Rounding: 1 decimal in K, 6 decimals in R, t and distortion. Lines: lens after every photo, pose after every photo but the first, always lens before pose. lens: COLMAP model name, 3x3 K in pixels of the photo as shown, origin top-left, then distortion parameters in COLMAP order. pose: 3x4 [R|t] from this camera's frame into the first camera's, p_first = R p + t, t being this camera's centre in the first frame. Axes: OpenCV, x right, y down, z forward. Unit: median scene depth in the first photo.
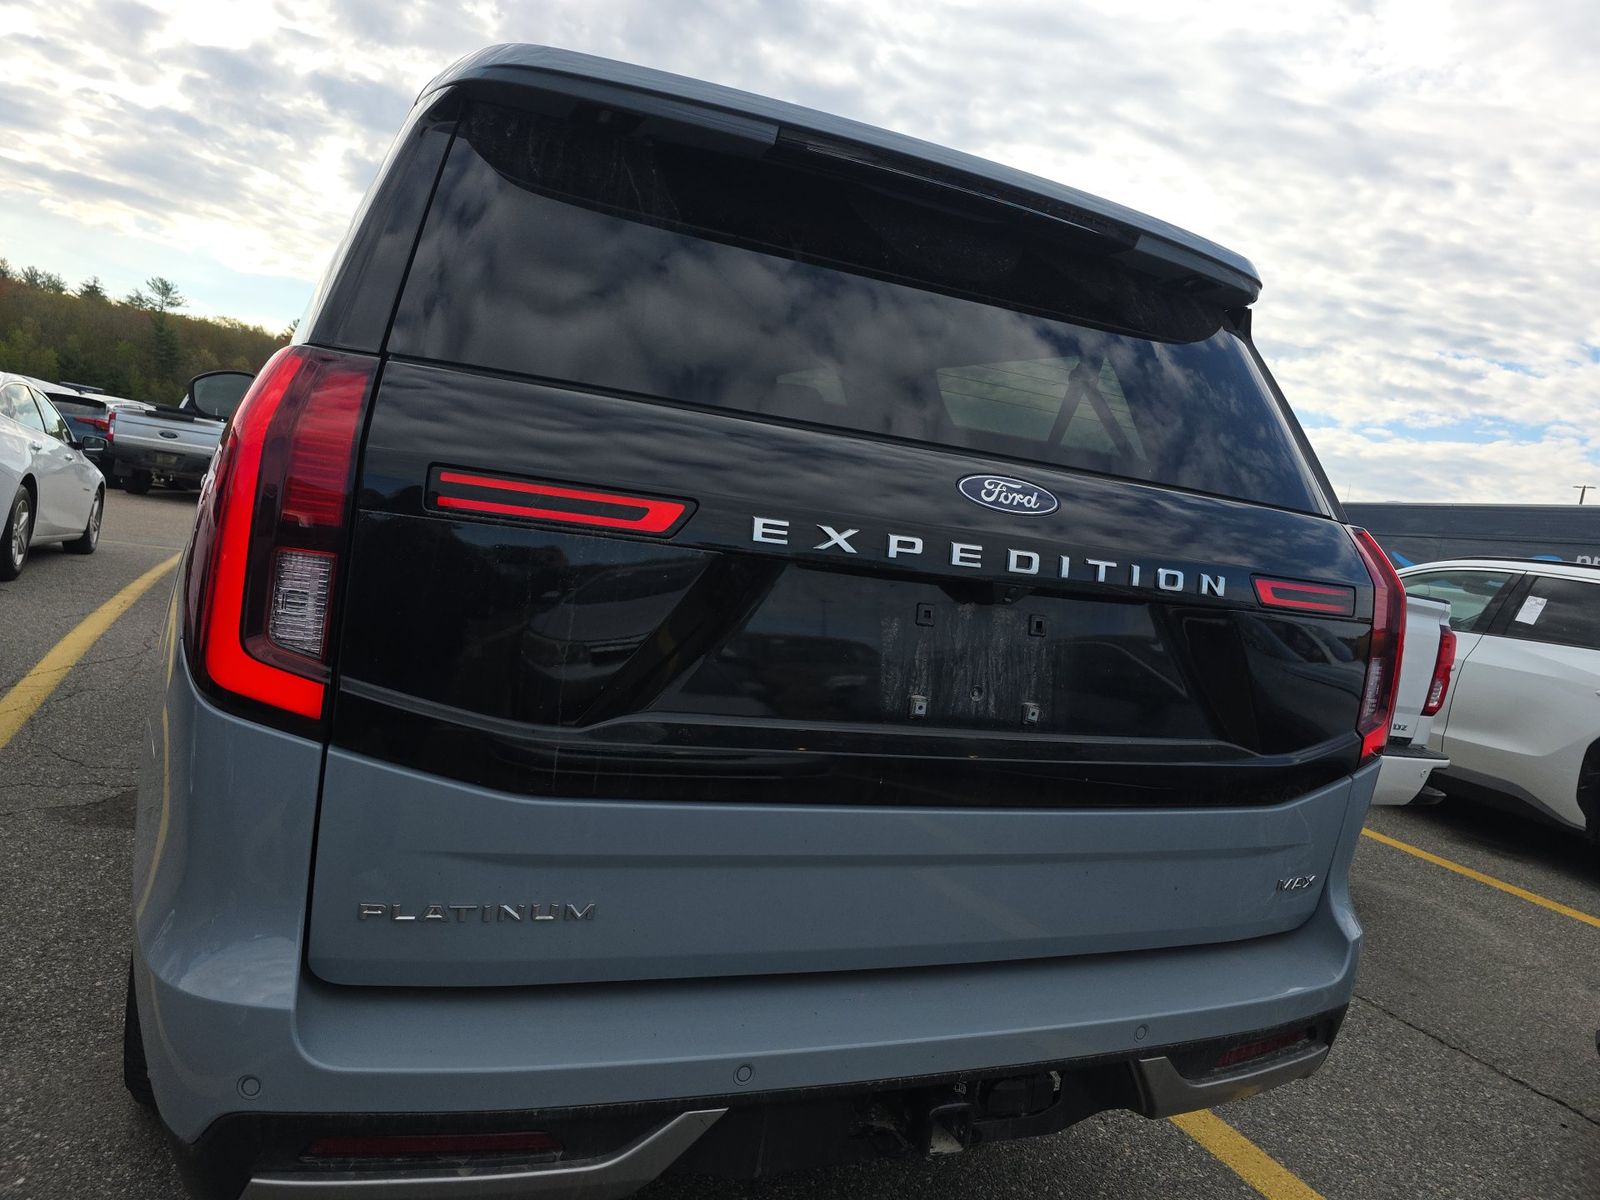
lens RADIAL K [[1250.1, 0, 800.0], [0, 1250.1, 600.0], [0, 0, 1]] dist [0.052352, -0.054138]
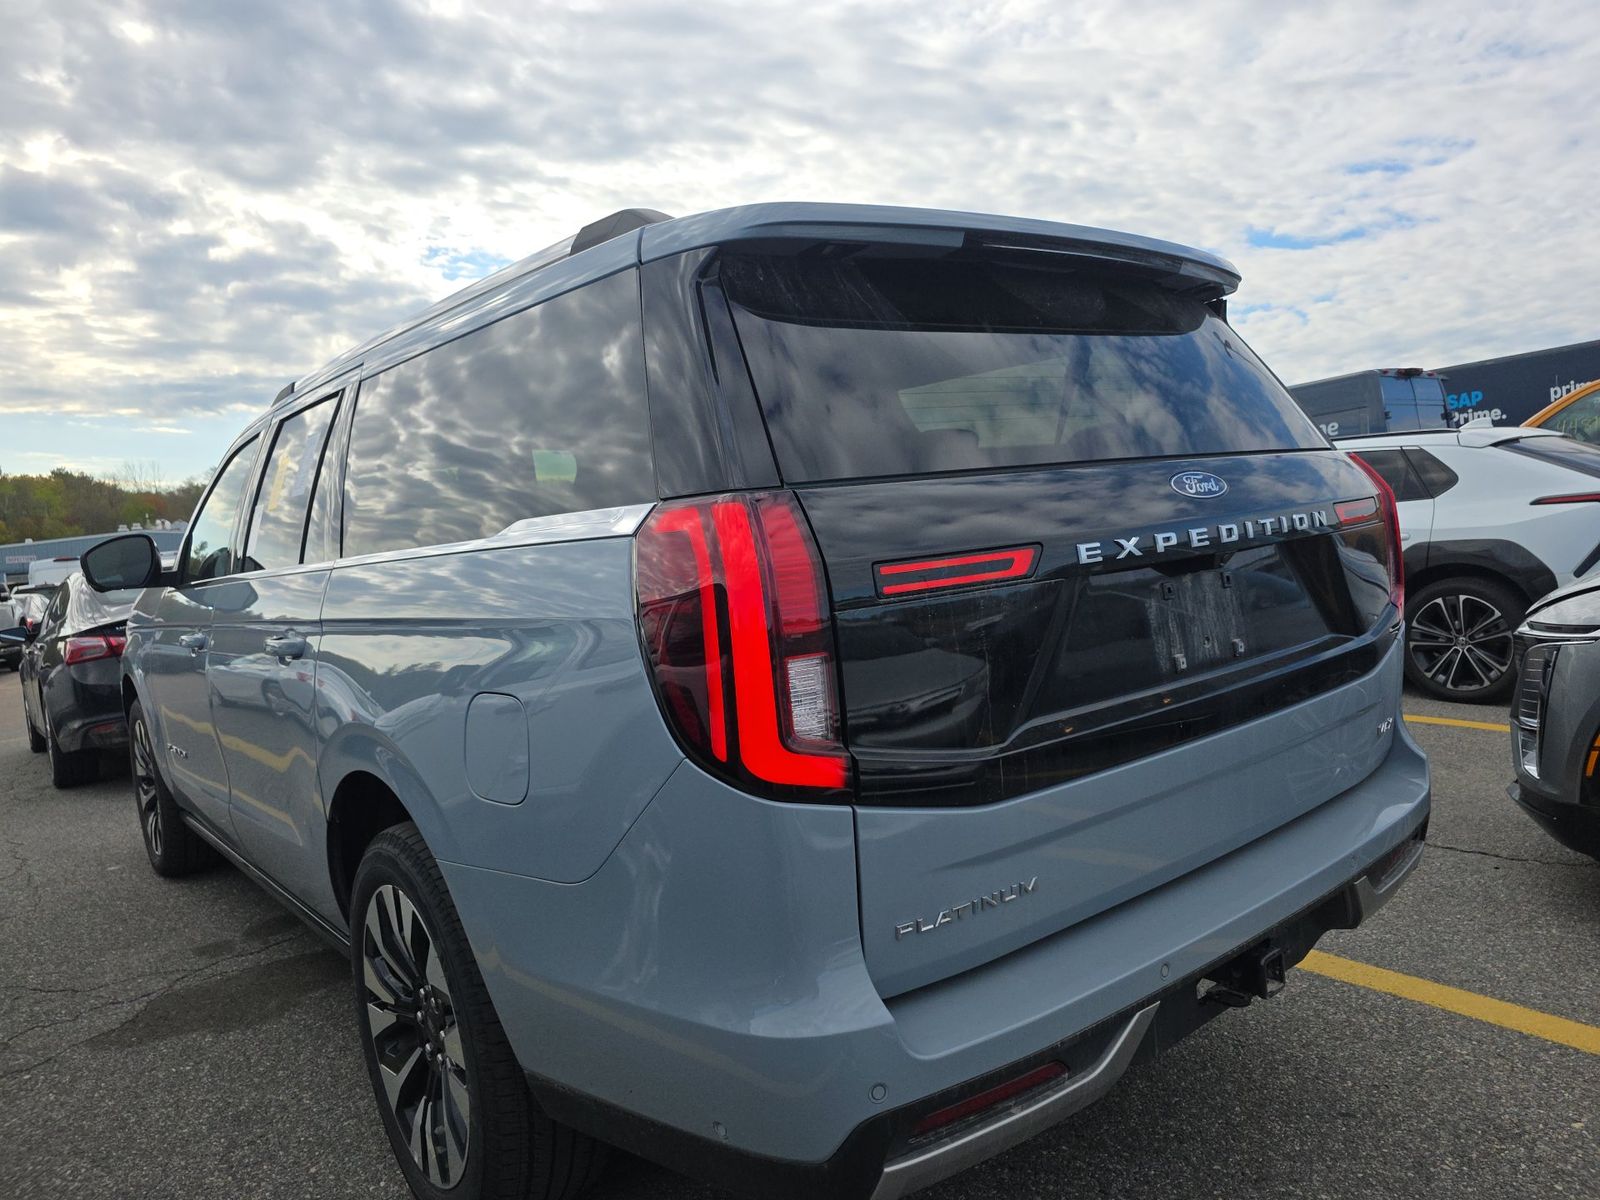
lens RADIAL K [[1324.0, 0, 800.2], [0, 1324.0, 628.5], [0, 0, 1]] dist [0.048044, -0.052328]
pose [[0.927279, -0.246645, 0.281639, -0.134194], [0.240533, 0.968986, 0.056648, -0.024822], [-0.286876, 0.015215, 0.957847, -0.038172]]
